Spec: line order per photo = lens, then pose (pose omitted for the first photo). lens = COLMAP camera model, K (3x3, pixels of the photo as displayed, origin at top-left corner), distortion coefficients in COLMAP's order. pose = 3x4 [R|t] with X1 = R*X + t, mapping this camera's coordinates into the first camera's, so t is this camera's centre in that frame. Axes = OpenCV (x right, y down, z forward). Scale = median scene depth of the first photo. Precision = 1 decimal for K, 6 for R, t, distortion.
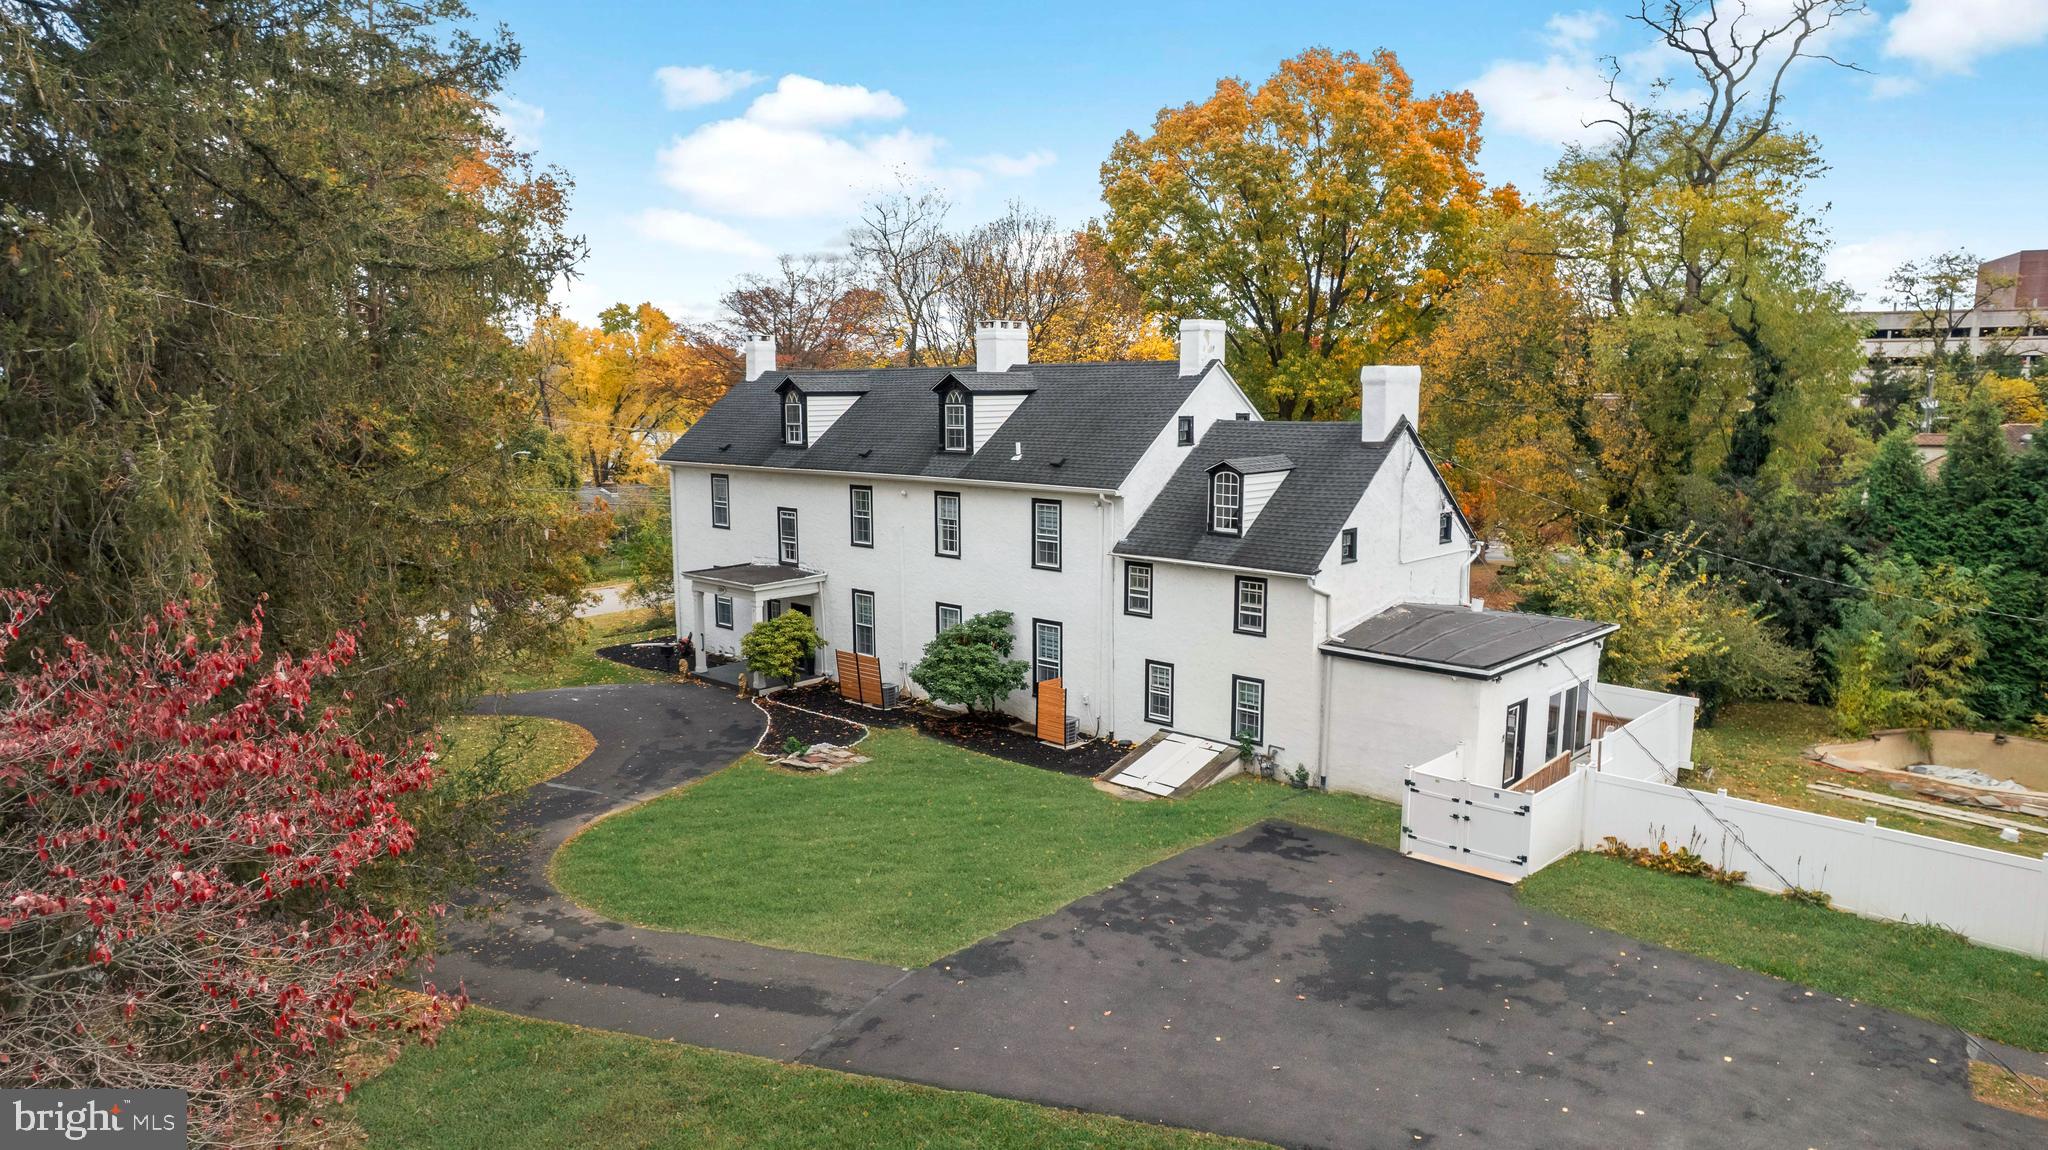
lens RADIAL K [[1299.6, 0, 1024.0], [0, 1299.6, 575.0], [0, 0, 1]] dist [-0.007378, 0.000778]
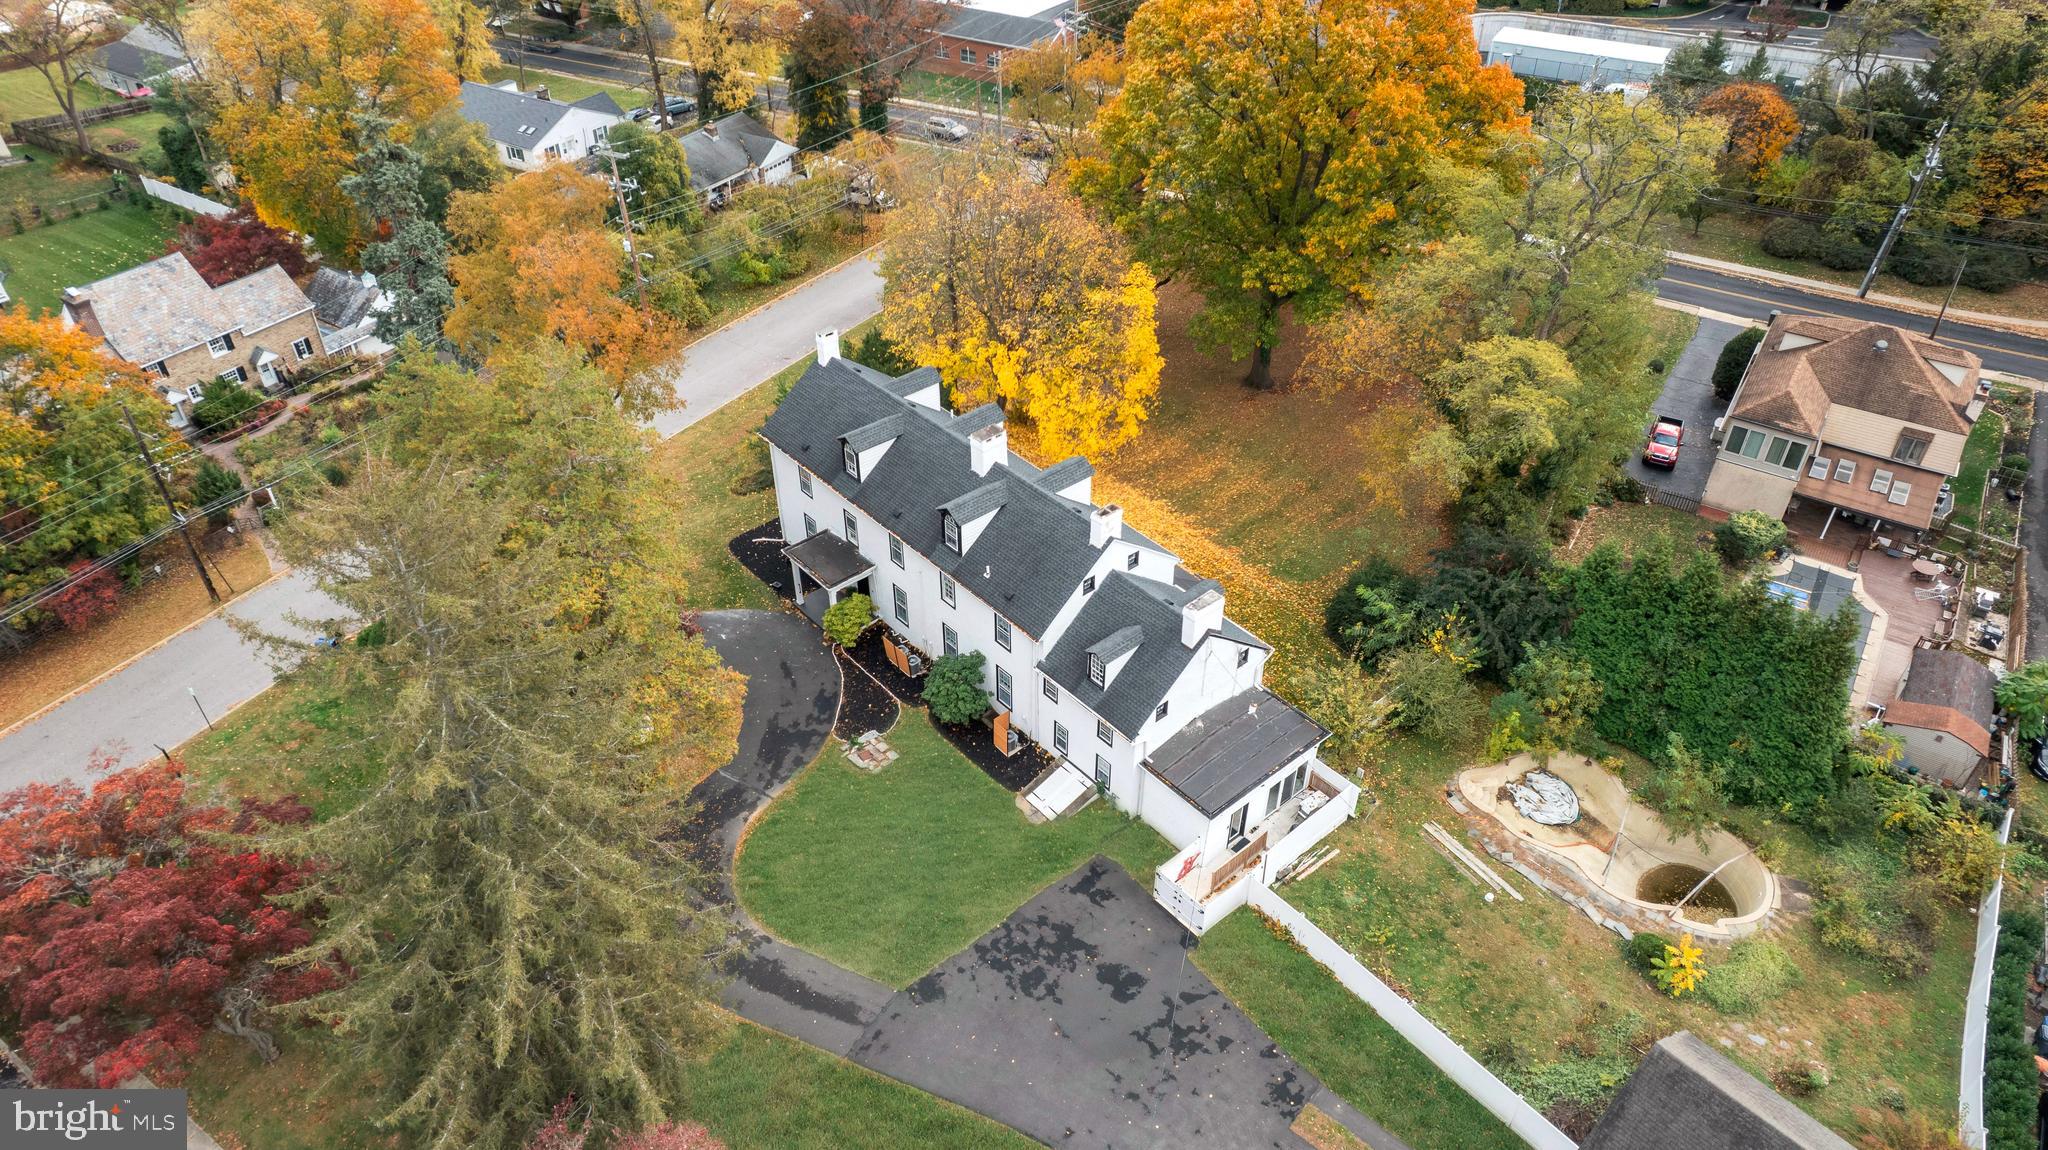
lens RADIAL K [[1299.6, 0, 1024.0], [0, 1299.6, 575.0], [0, 0, 1]] dist [-0.007378, 0.000778]
pose [[0.995624, 0.056538, -0.074413, 0.180509], [-0.013239, 0.873539, 0.486573, -0.991768], [0.092512, -0.483459, 0.870465, -0.424822]]
